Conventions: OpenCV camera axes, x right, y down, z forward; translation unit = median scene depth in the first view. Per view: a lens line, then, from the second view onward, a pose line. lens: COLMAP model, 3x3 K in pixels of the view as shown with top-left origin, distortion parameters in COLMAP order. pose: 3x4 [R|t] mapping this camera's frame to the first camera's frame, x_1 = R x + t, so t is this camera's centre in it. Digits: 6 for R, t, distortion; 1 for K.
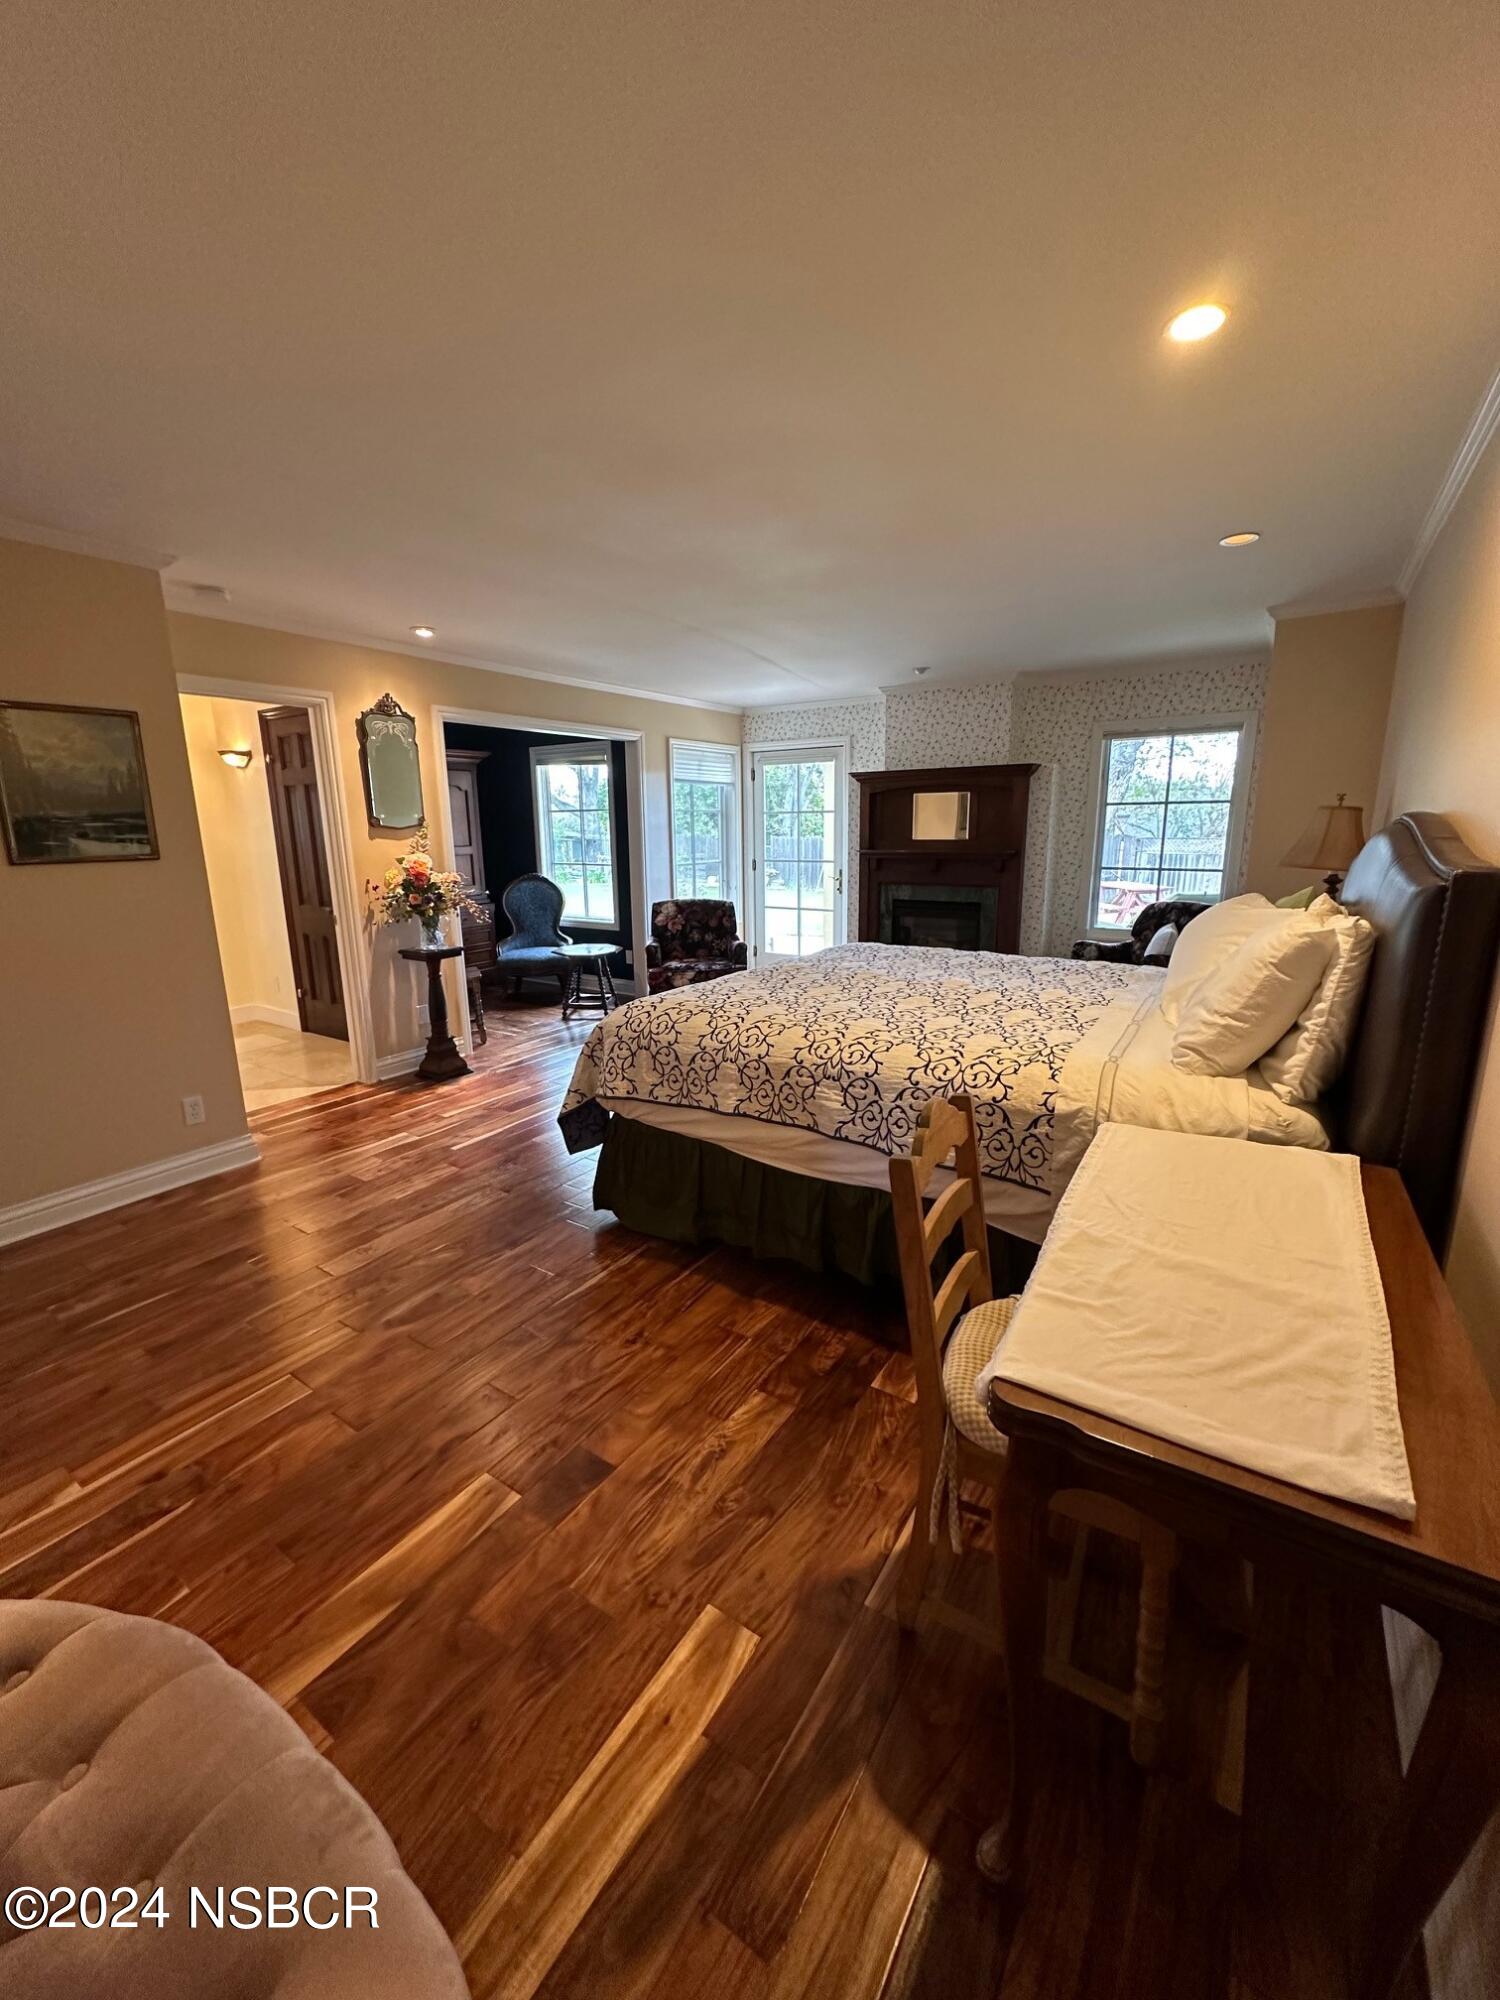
lens RADIAL K [[795.2, 0, 754.6], [0, 795.2, 994.9], [0, 0, 1]] dist [-0.003752, -0.000232]
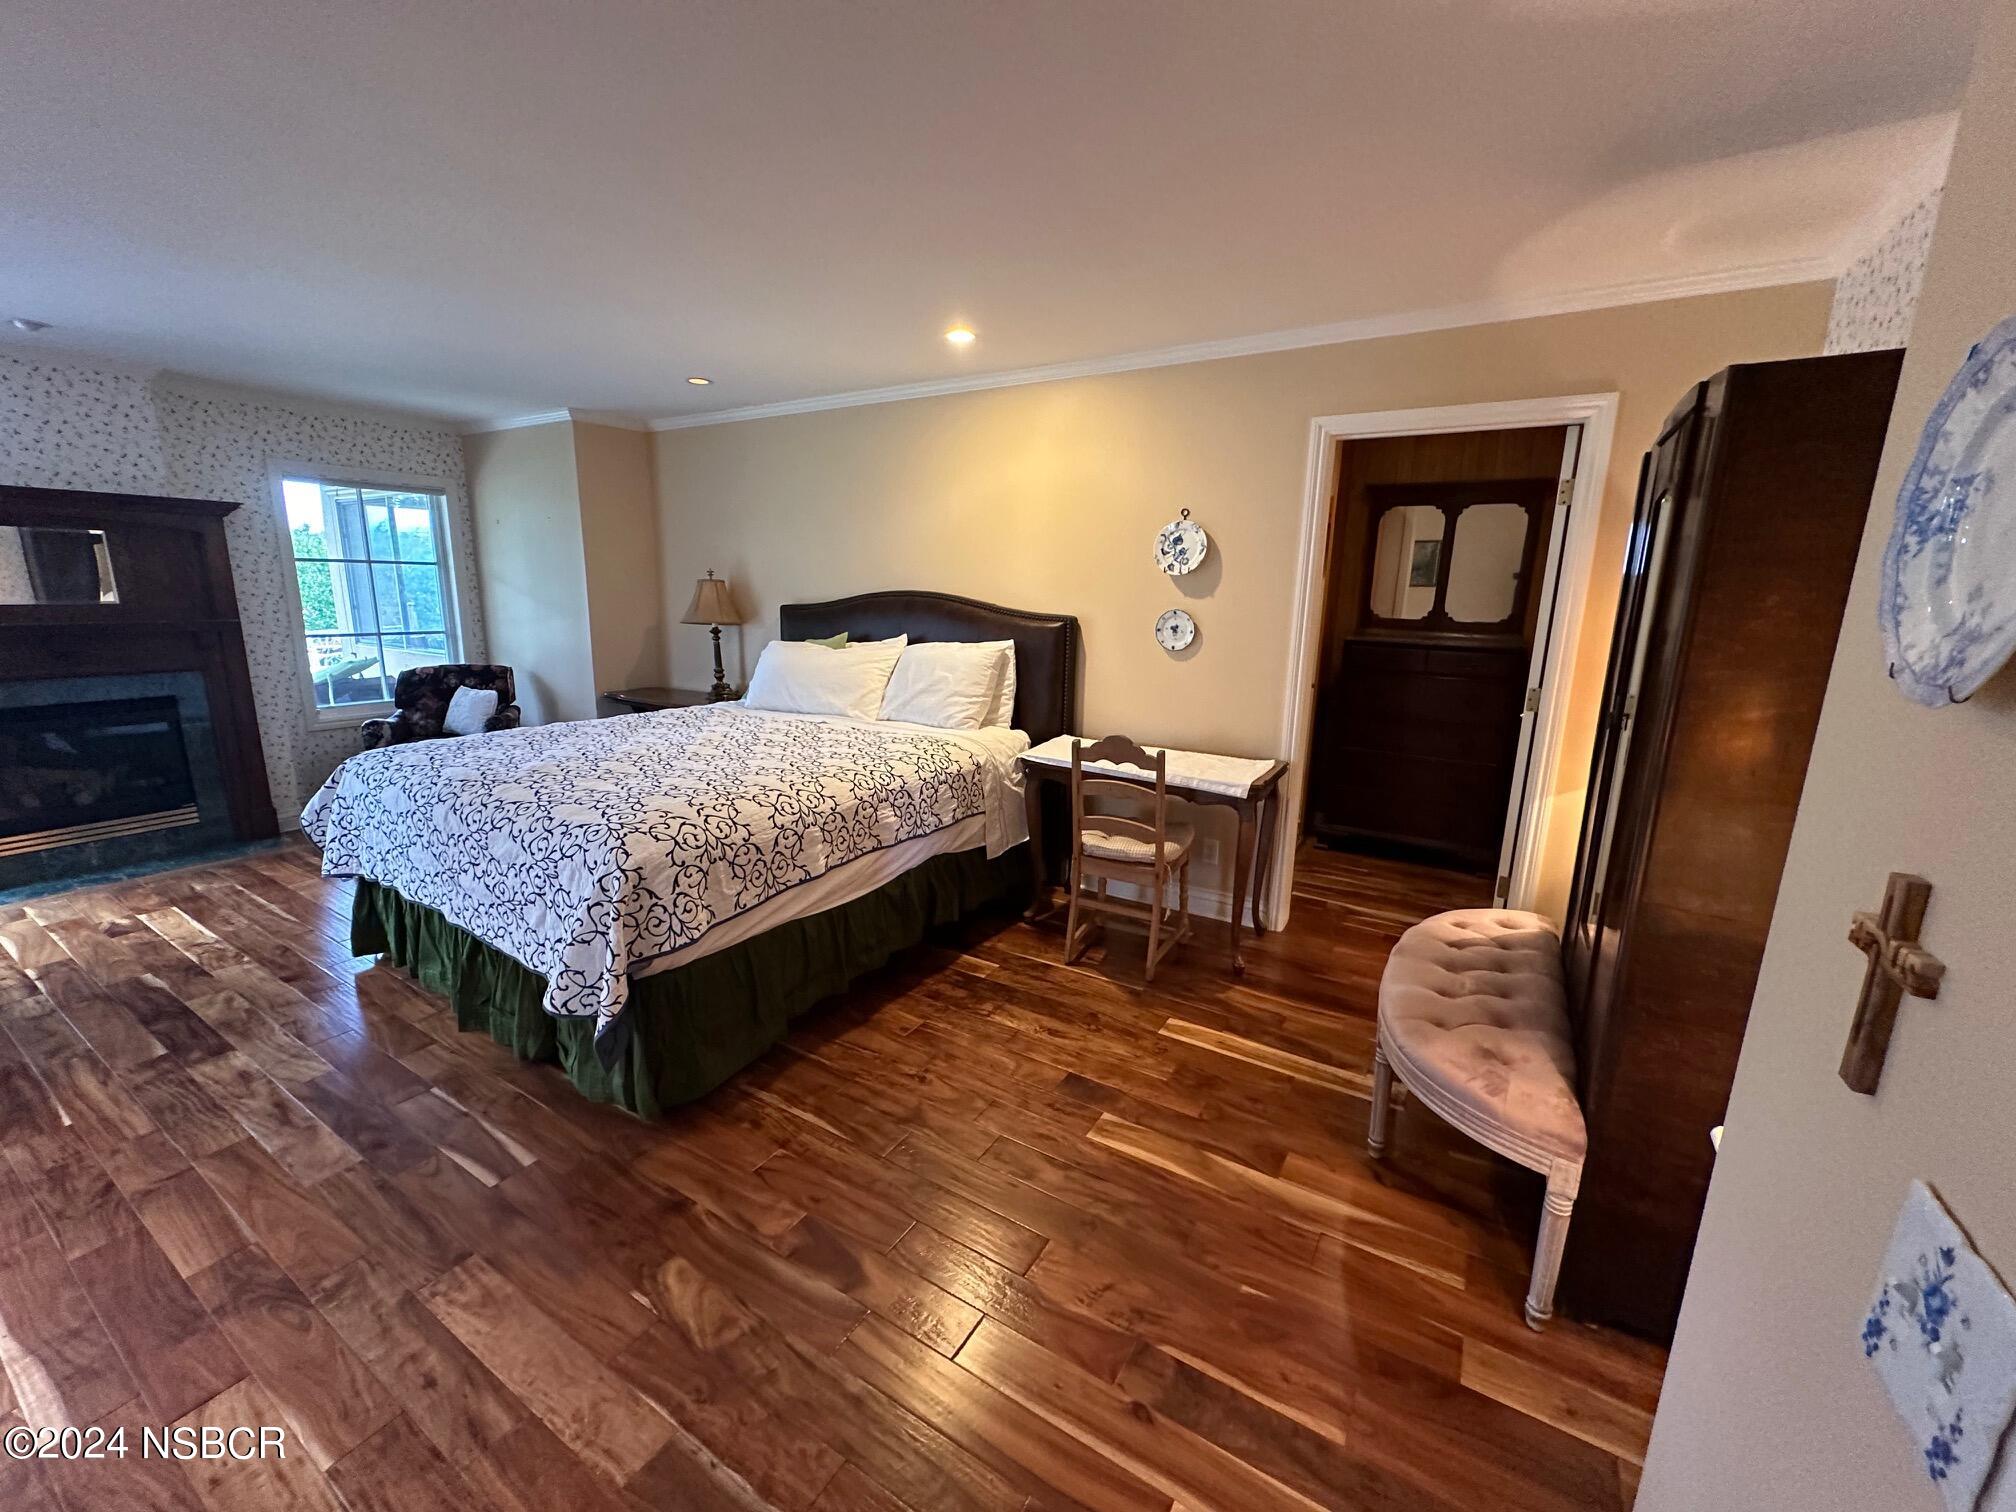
lens RADIAL K [[801.6, 0, 1008.4], [0, 801.6, 757.7], [0, 0, 1]] dist [-0.003752, -0.000232]
pose [[-0.037078, -0.196539, 0.979795, -1.058734], [0.190384, 0.961122, 0.199998, -0.162441], [-0.981009, 0.193953, 0.001781, 0.749835]]
